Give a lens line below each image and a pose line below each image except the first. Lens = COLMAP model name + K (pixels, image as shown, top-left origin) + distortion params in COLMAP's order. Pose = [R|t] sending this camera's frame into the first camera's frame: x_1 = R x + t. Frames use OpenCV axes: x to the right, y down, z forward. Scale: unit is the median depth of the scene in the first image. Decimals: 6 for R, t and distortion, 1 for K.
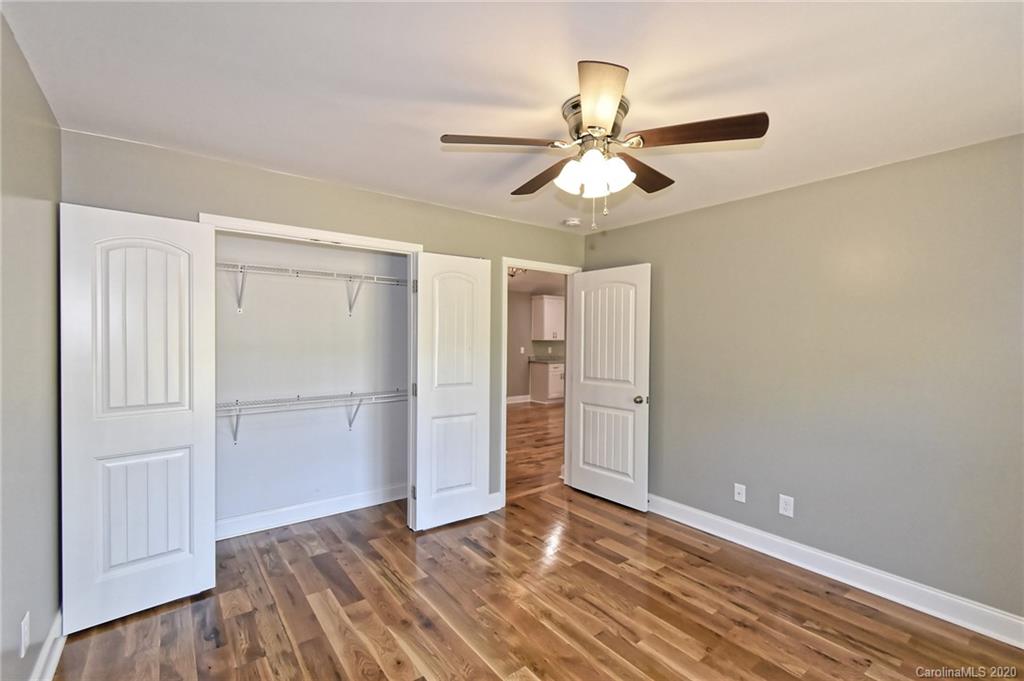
lens RADIAL K [[451.8, 0, 513.9], [0, 451.8, 341.6], [0, 0, 1]] dist [0.009172, -0.003979]
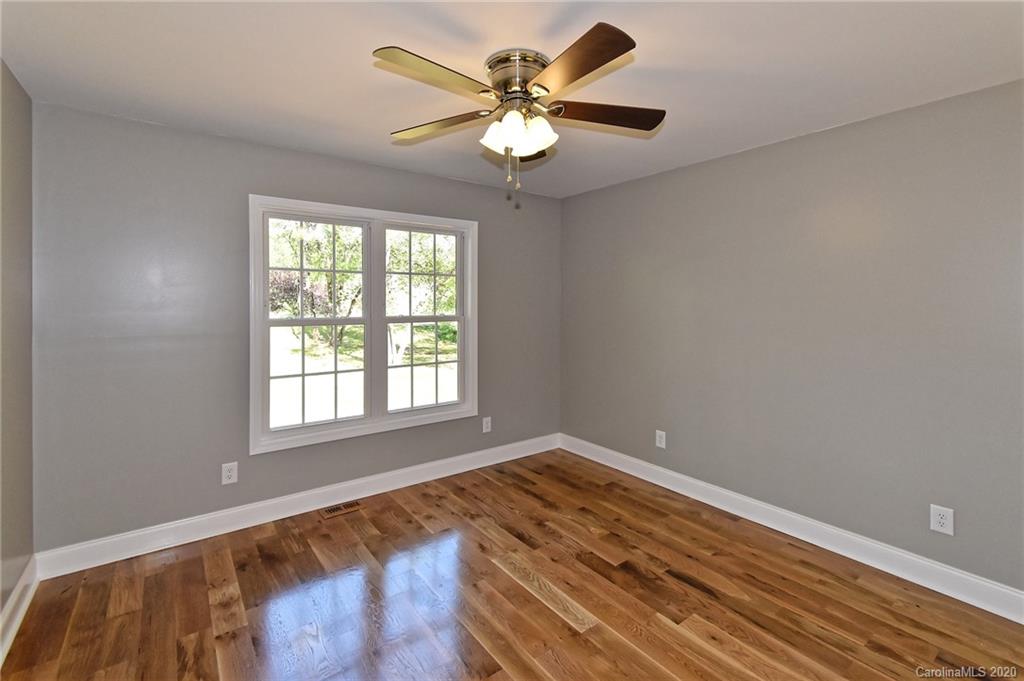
lens RADIAL K [[463.1, 0, 512.6], [0, 463.1, 300.9], [0, 0, 1]] dist [0.002552, -0.001007]
pose [[-0.999859, -0.011461, 0.012240, 0.135508], [-0.011312, 0.999862, 0.012188, -0.010707], [-0.012378, 0.012048, -0.999851, 1.575848]]
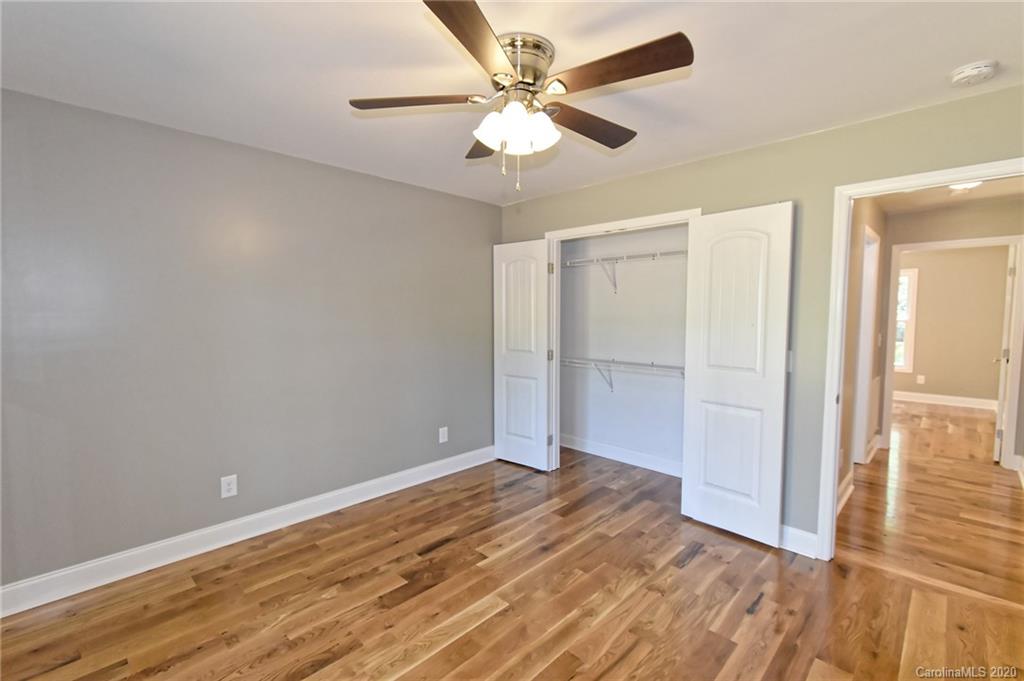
lens RADIAL K [[451.8, 0, 513.9], [0, 451.8, 341.6], [0, 0, 1]] dist [0.009172, -0.003979]
pose [[0.144637, 0.060255, -0.987648, 0.862975], [-0.011224, 0.998180, 0.059254, 0.002112], [0.989421, 0.002515, 0.145050, 0.669408]]
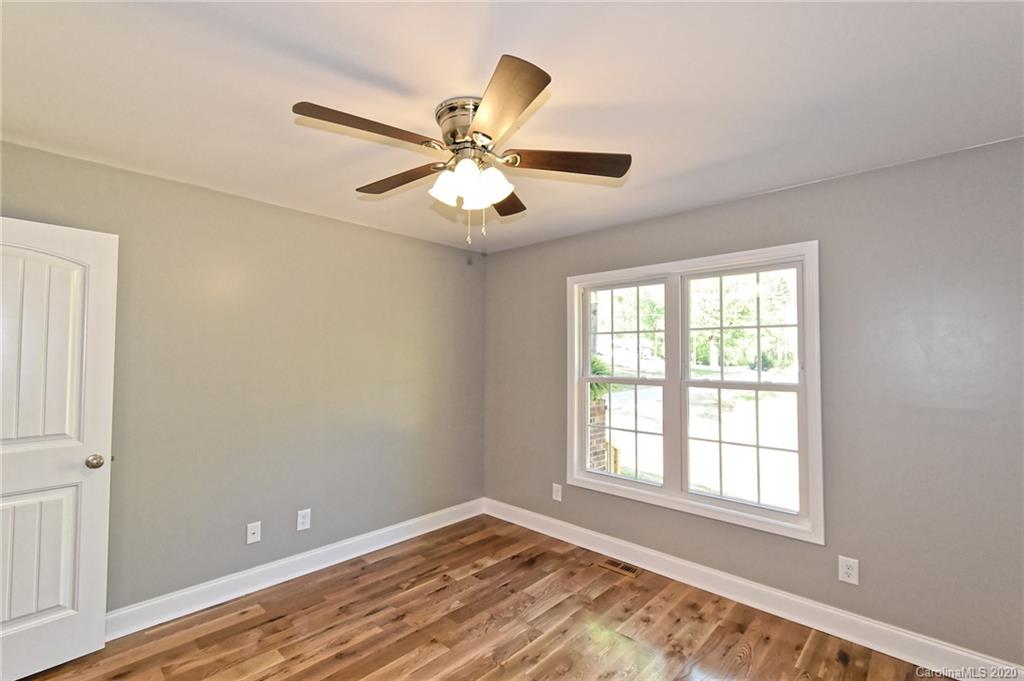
lens RADIAL K [[451.8, 0, 513.9], [0, 451.8, 341.6], [0, 0, 1]] dist [0.009172, -0.003979]
pose [[-0.160925, 0.023977, 0.986675, -0.585998], [0.005108, 0.999712, -0.023461, -0.016811], [-0.986953, 0.001264, -0.161001, 0.822150]]
